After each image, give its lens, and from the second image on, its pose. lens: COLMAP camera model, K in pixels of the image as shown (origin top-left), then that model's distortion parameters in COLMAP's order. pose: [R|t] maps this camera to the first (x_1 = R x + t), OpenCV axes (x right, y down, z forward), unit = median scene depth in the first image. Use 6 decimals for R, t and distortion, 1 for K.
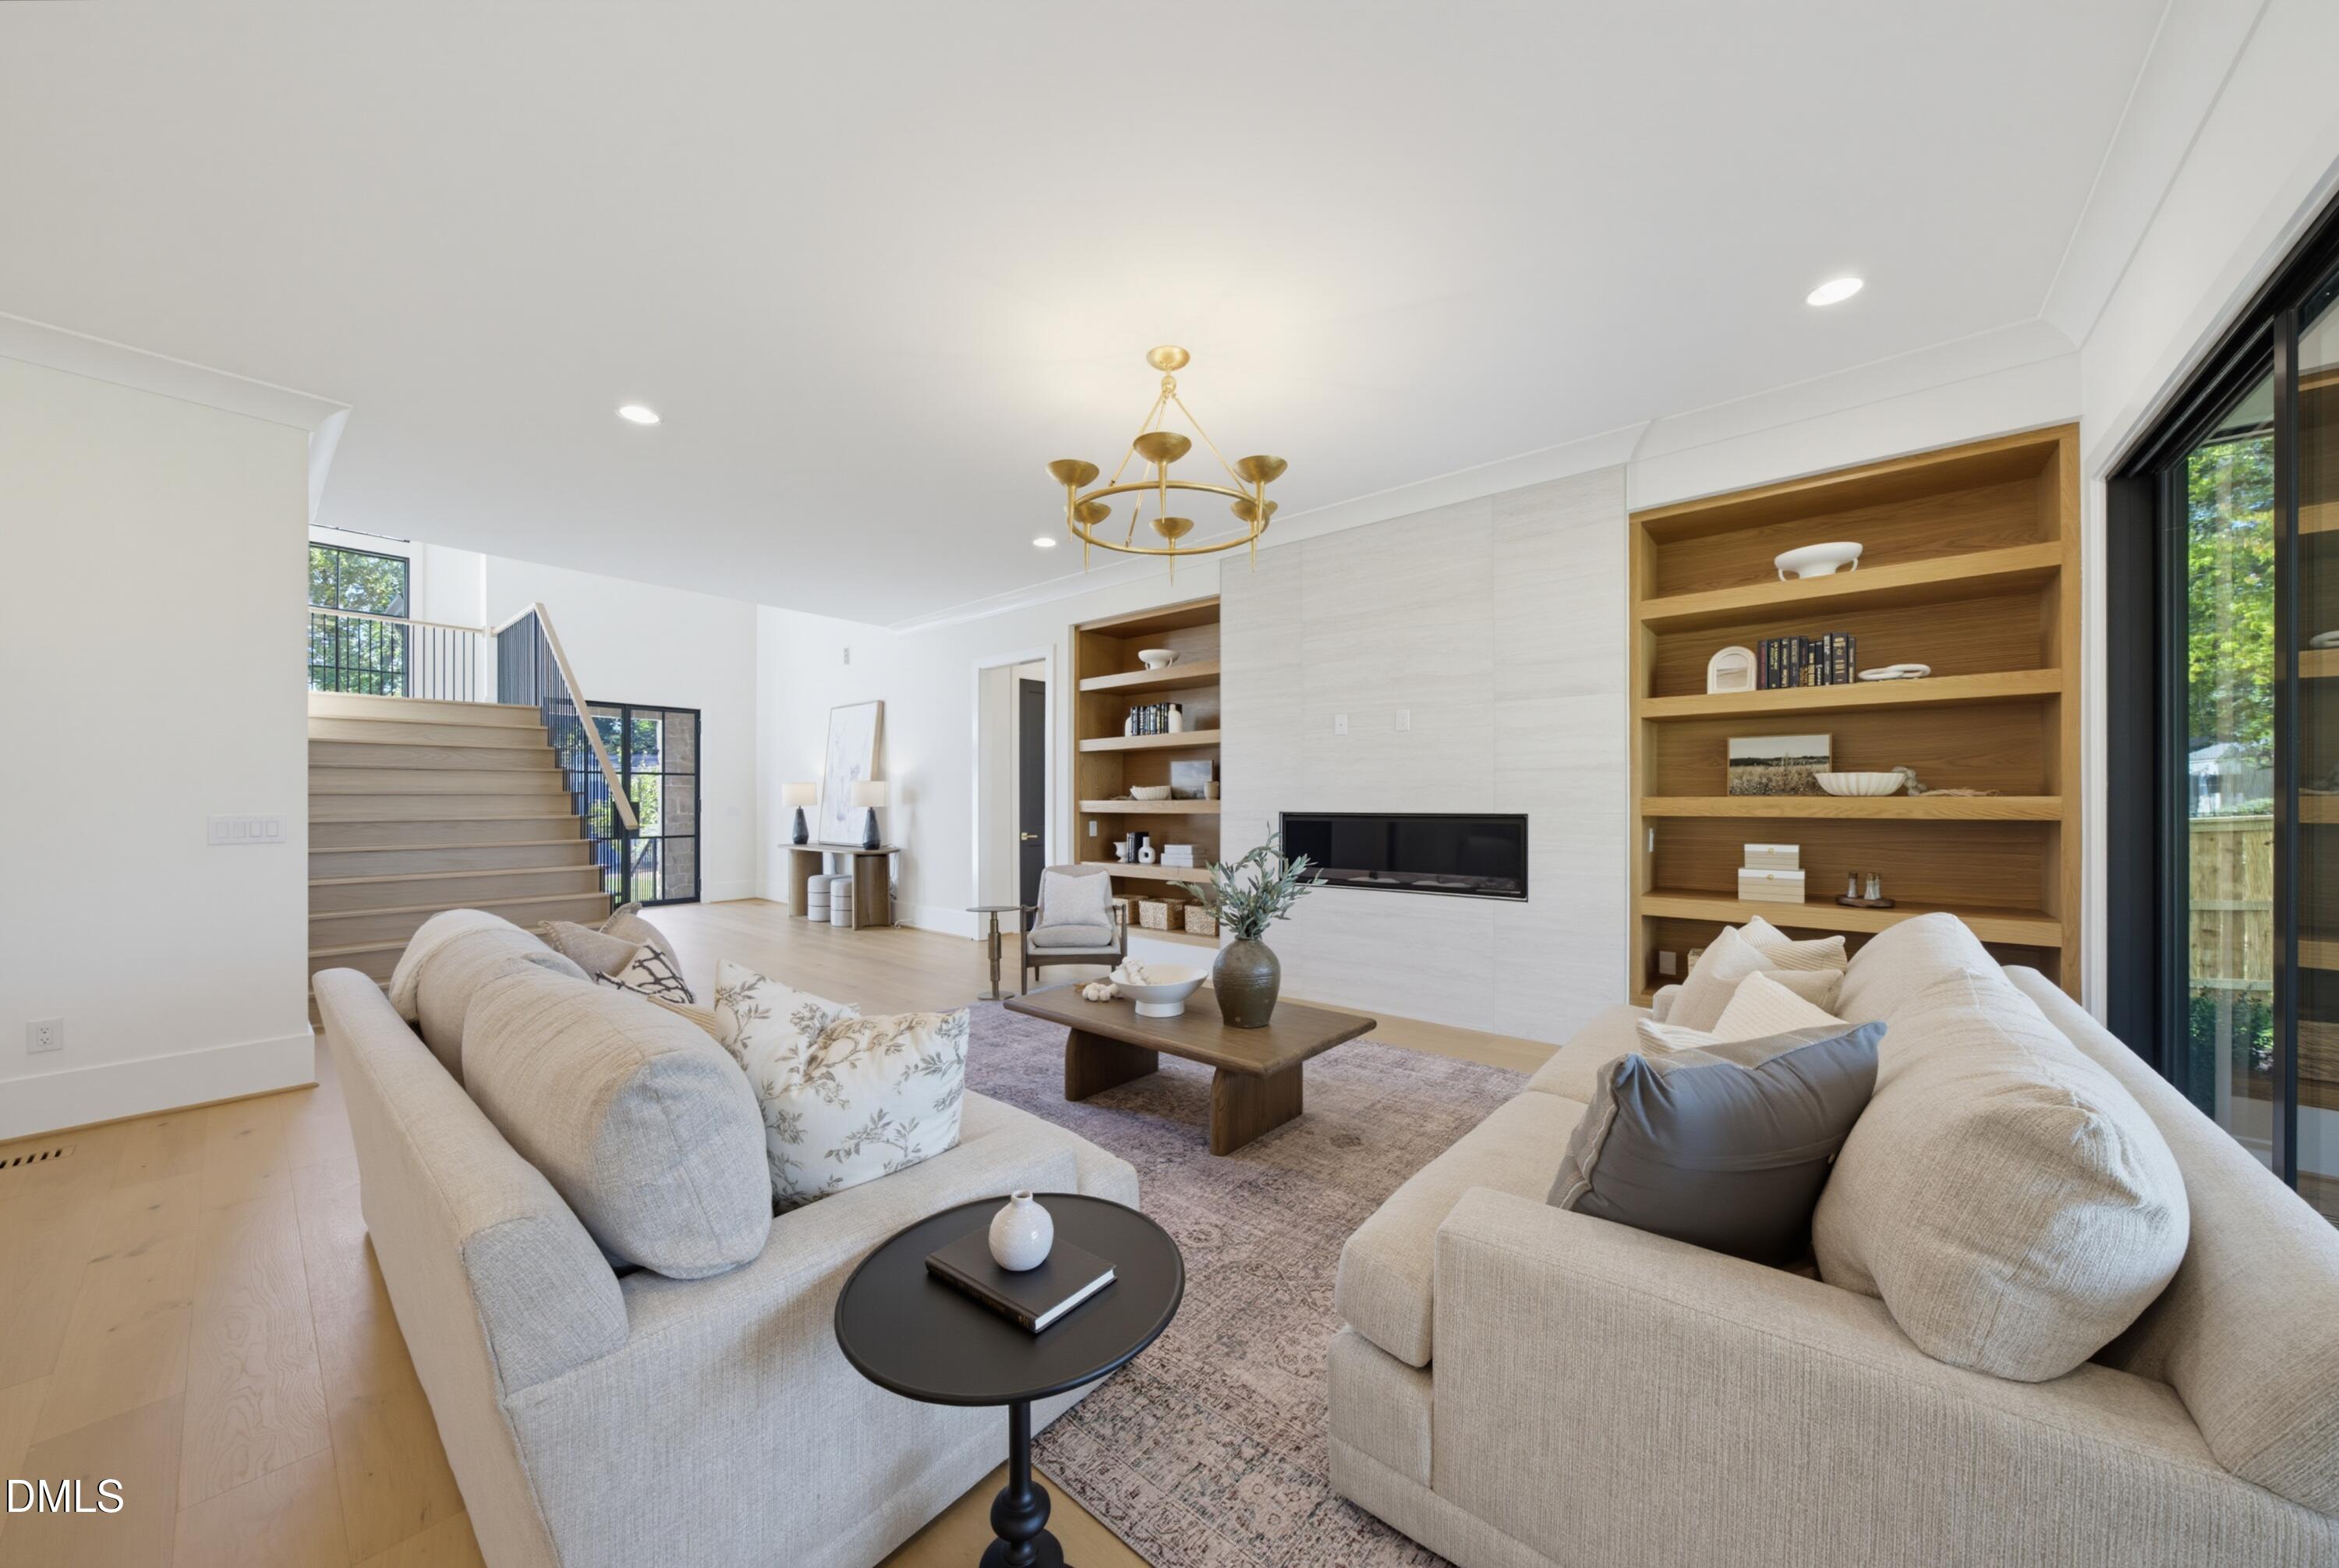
lens RADIAL K [[800.0, 0, 1168.8], [0, 800.0, 799.1], [0, 0, 1]] dist [-0.005771, 0.000221]
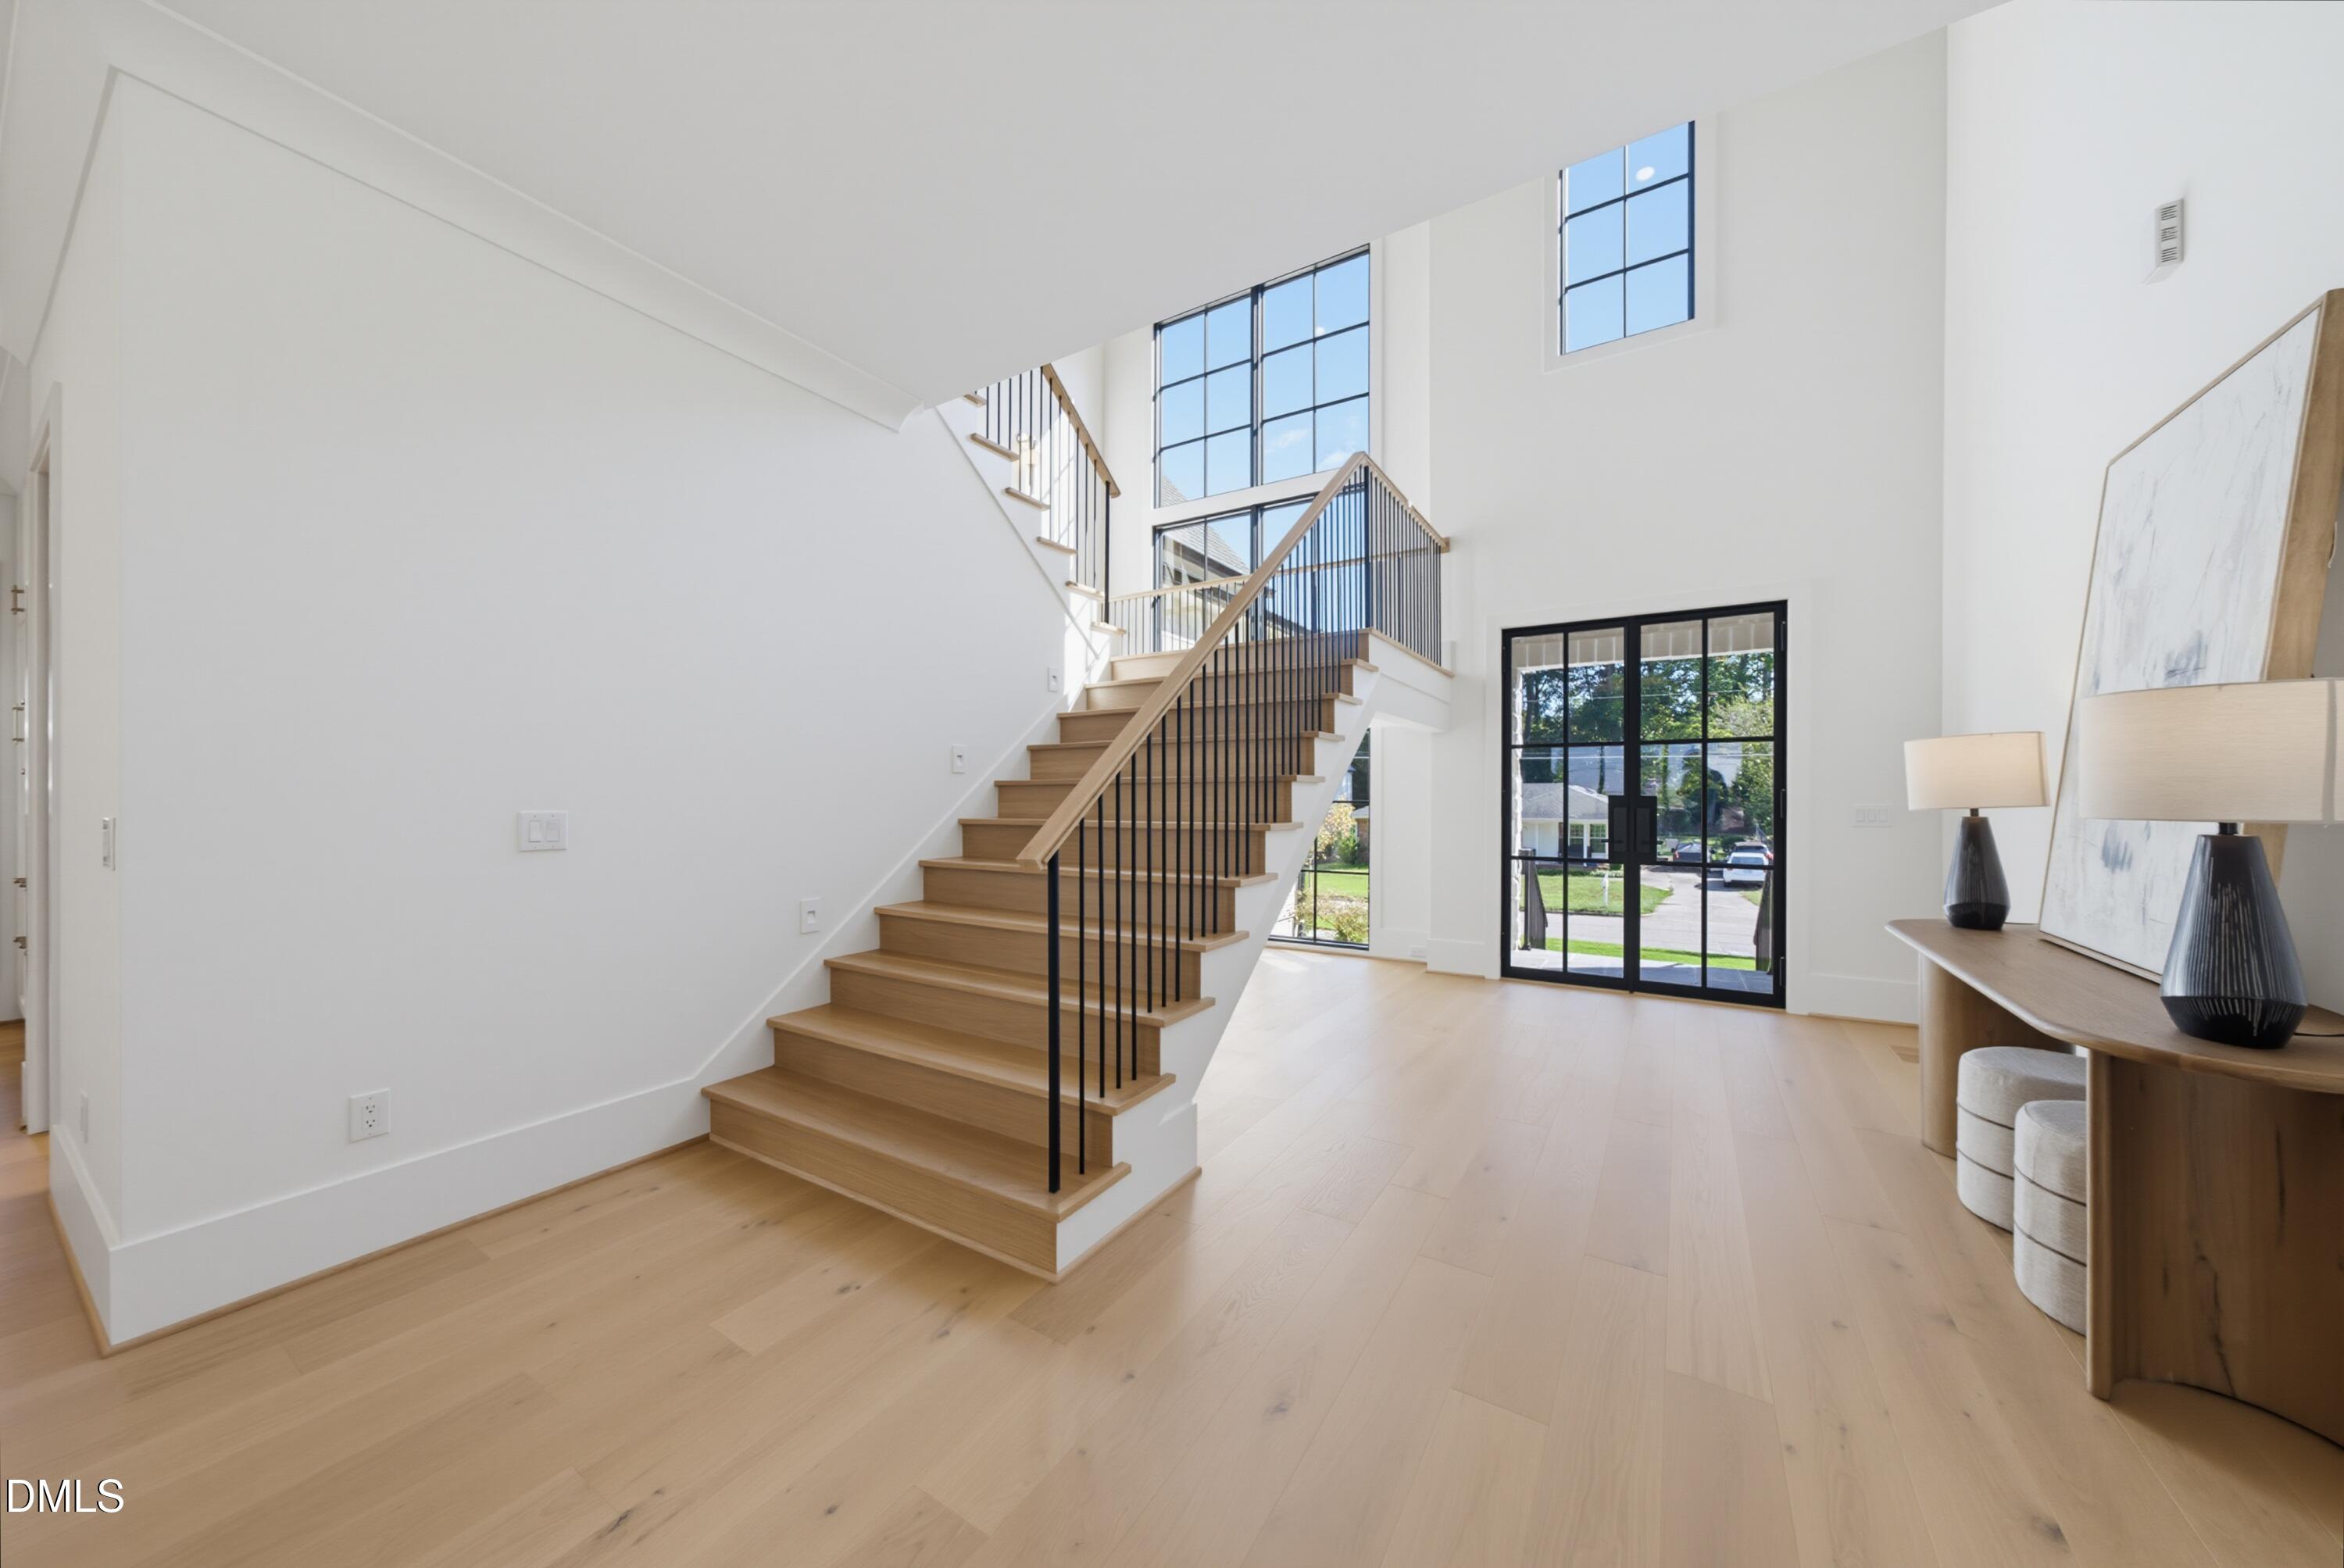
lens RADIAL K [[801.6, 0, 1171.3], [0, 801.6, 799.1], [0, 0, 1]] dist [-0.005771, 0.000221]
pose [[0.137516, 0.006390, -0.990479, -0.388030], [0.000957, 0.999978, 0.006584, 0.004074], [0.990499, -0.001853, 0.137507, 1.299666]]
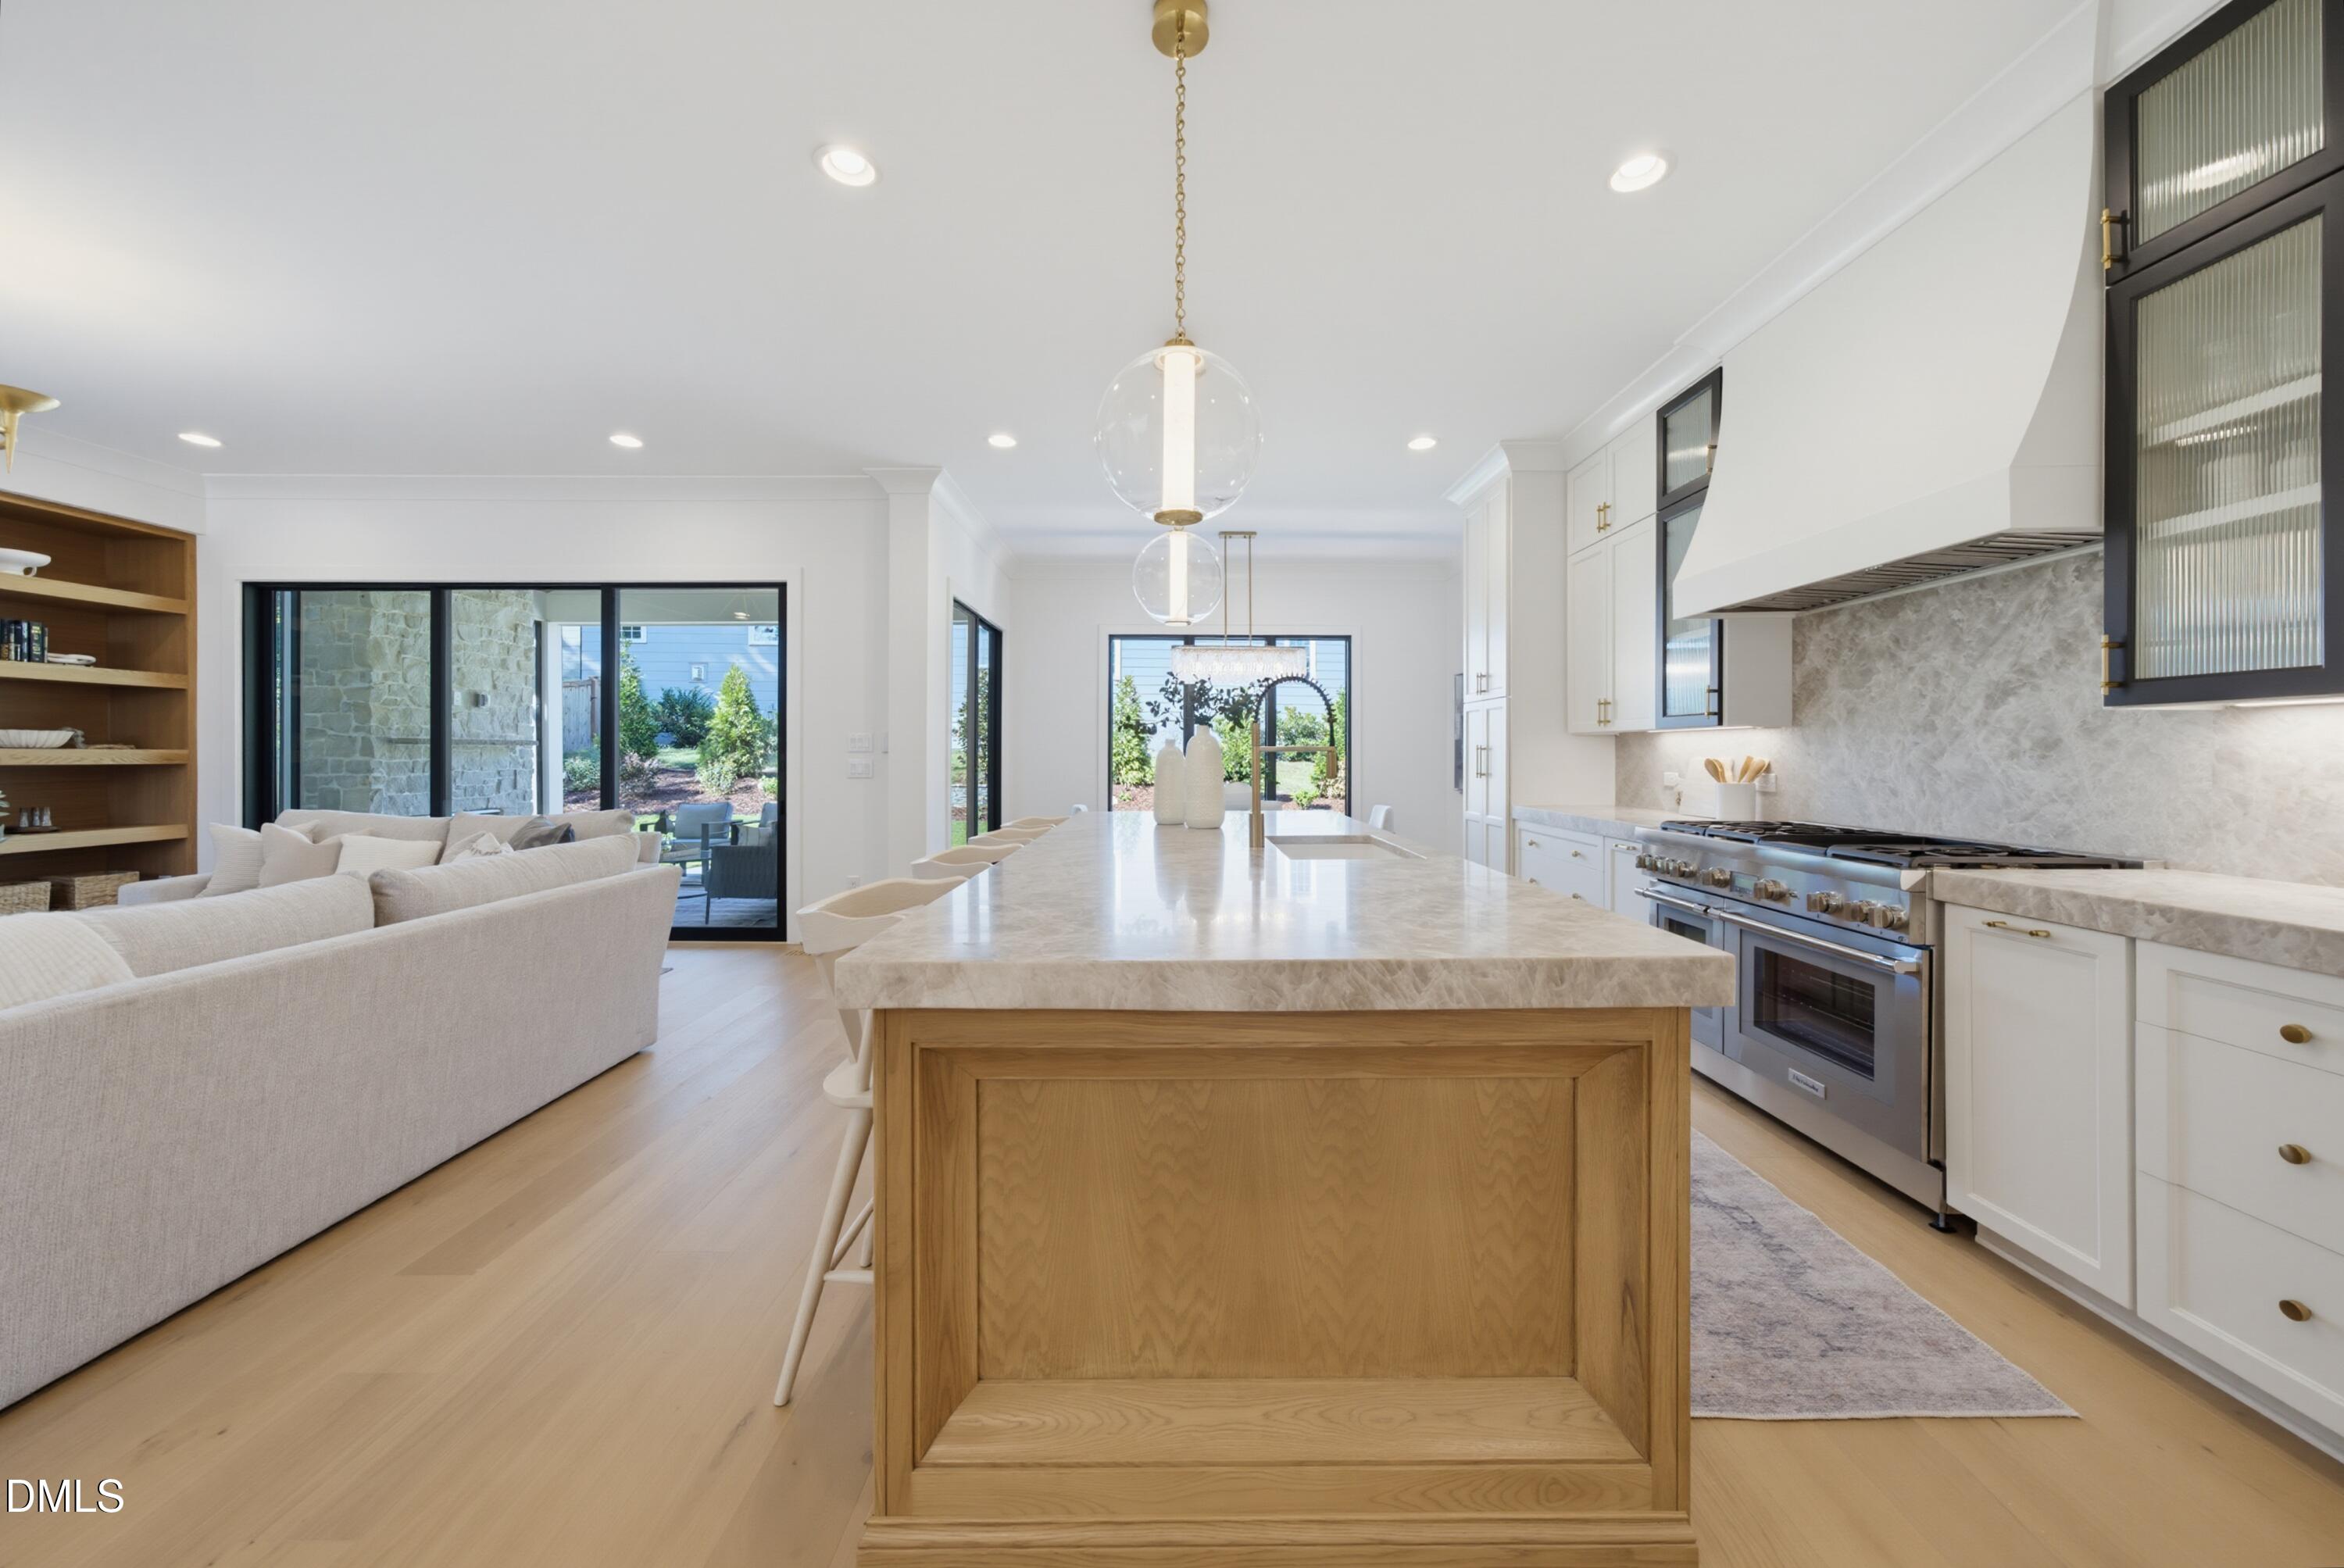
lens RADIAL K [[836.8, 0, 1199.2], [0, 836.8, 753.5], [0, 0, 1]] dist [-0.000086, 0.002302]
pose [[-0.647714, 0.003007, 0.761877, -1.150479], [-0.000138, 0.999992, -0.004063, 0.007970], [-0.761883, -0.002736, -0.647709, 0.355770]]
